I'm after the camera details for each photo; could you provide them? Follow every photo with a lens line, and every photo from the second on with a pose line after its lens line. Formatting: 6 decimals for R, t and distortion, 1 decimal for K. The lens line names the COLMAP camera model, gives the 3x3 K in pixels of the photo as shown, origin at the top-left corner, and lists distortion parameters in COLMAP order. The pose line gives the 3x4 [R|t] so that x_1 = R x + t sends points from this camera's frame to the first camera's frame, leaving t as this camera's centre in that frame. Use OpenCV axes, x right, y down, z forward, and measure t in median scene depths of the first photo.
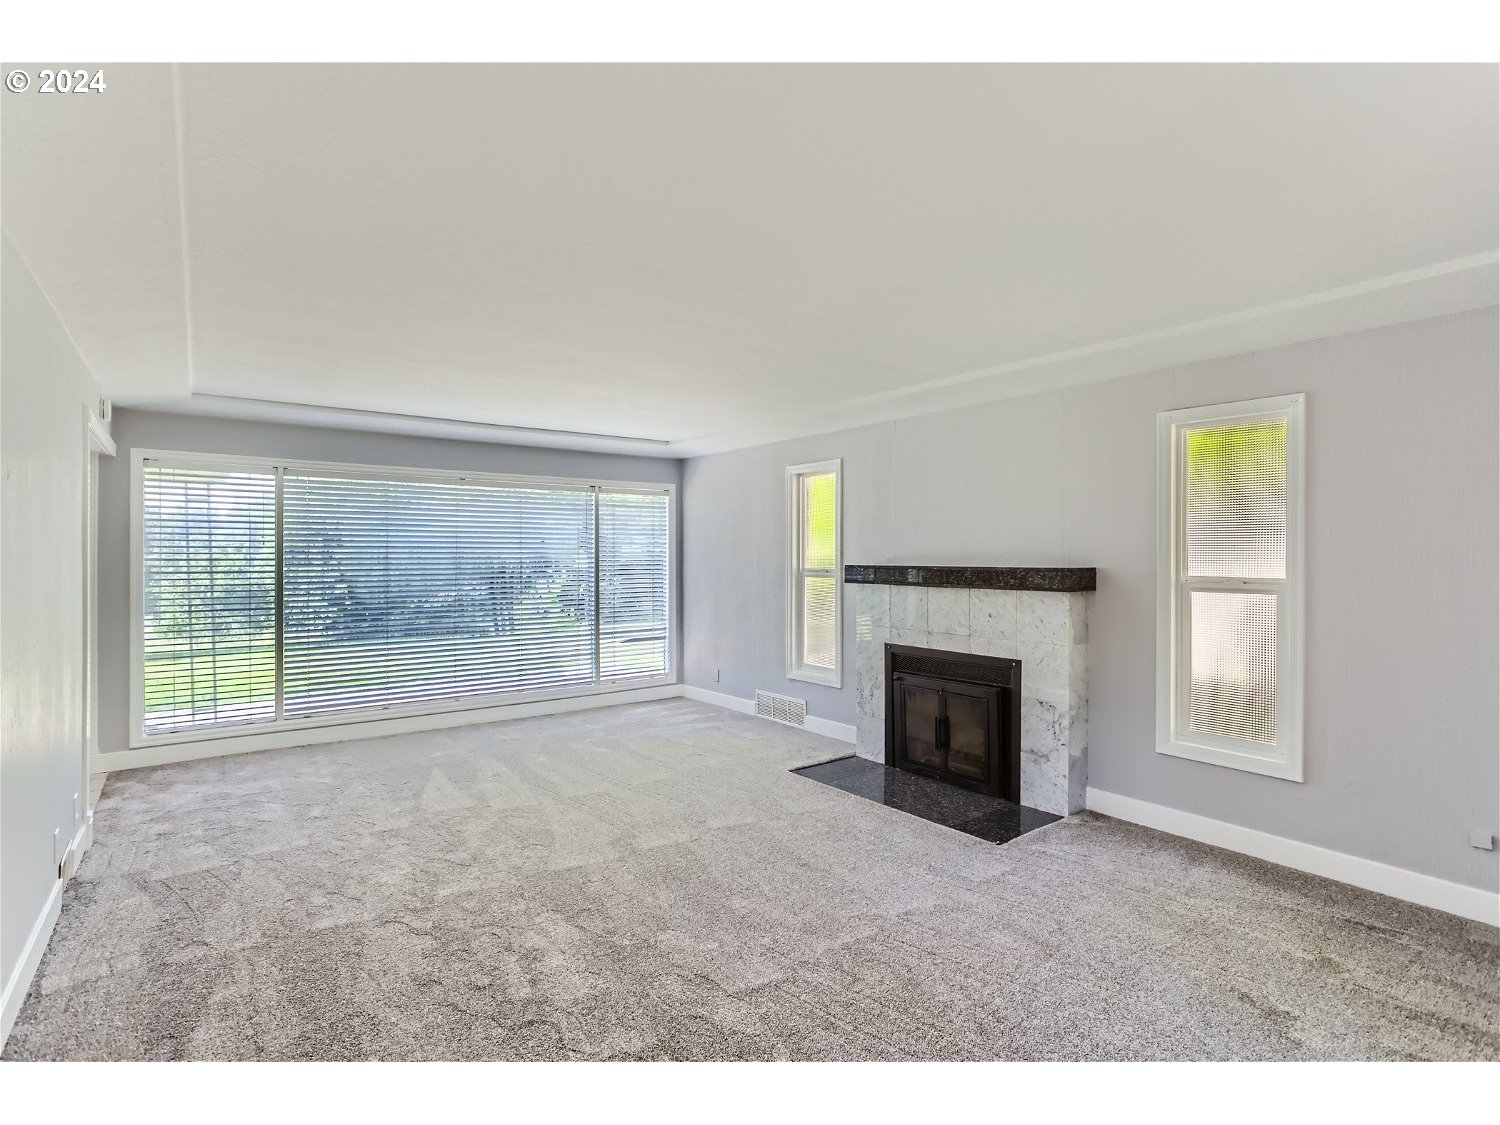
lens RADIAL K [[725.0, 0, 757.3], [0, 725.0, 560.7], [0, 0, 1]] dist [-0.031183, 0.011793]
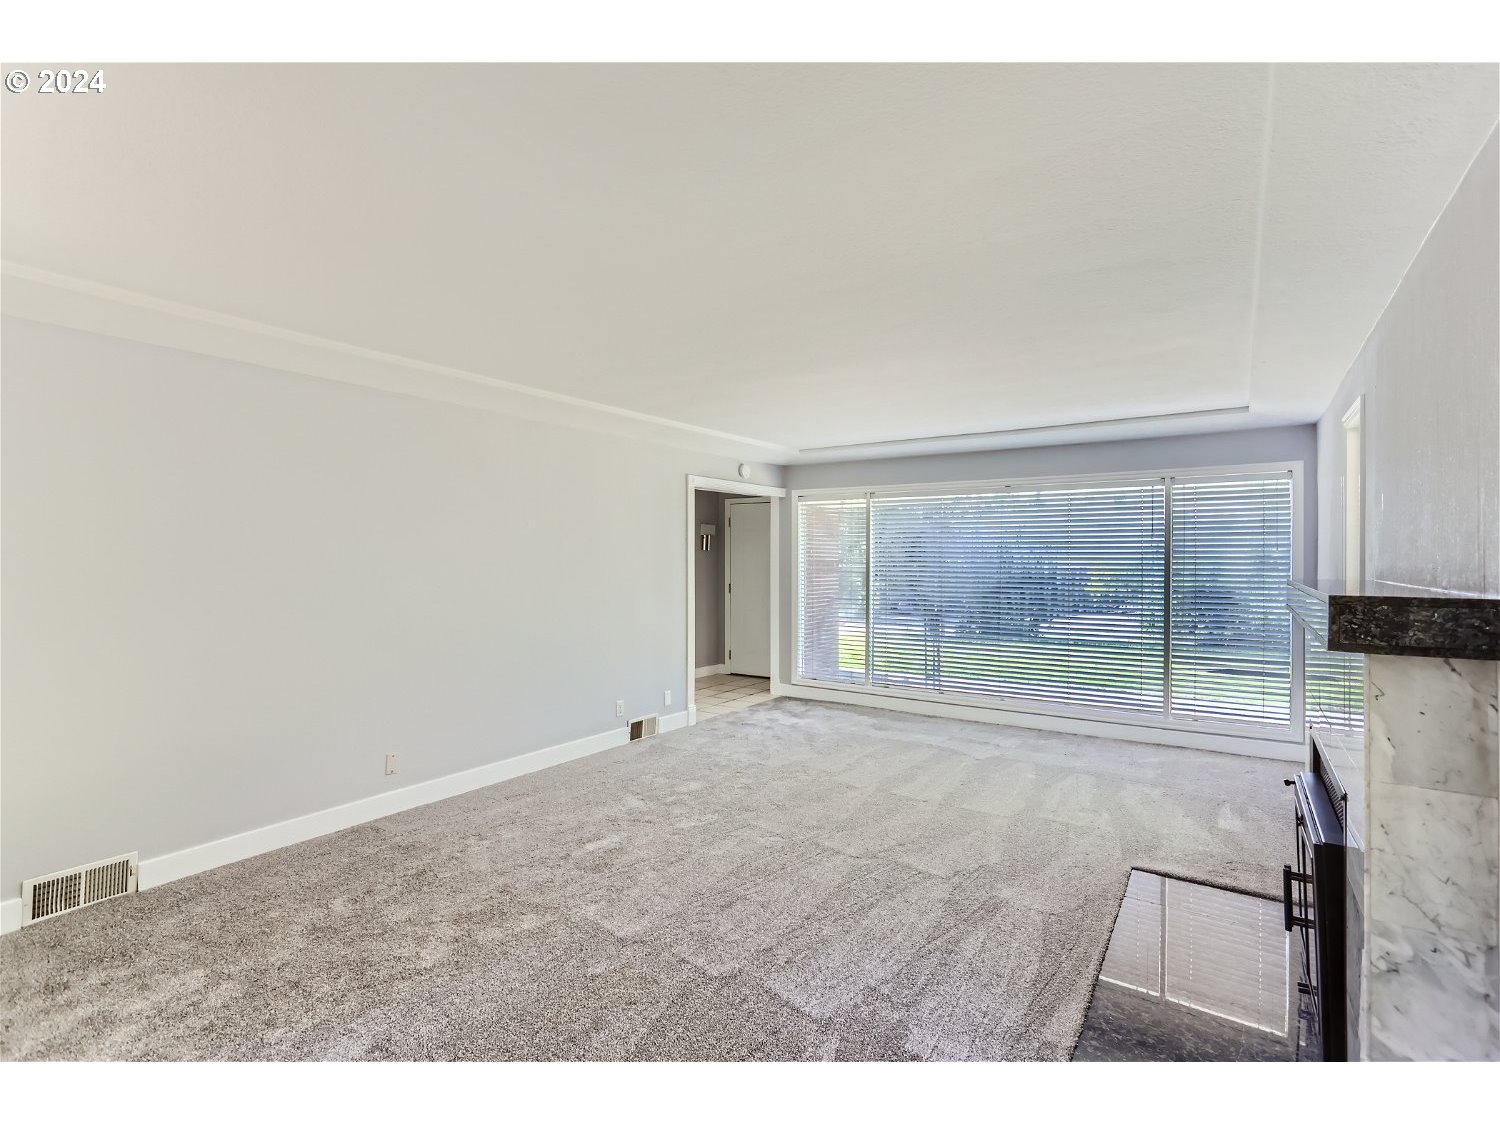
lens RADIAL K [[725.0, 0, 757.3], [0, 725.0, 560.7], [0, 0, 1]] dist [-0.031183, 0.011793]
pose [[0.312301, 0.005005, -0.949970, 0.487069], [-0.008428, 0.999961, 0.002498, -0.006725], [0.949946, 0.007226, 0.312332, 0.357121]]
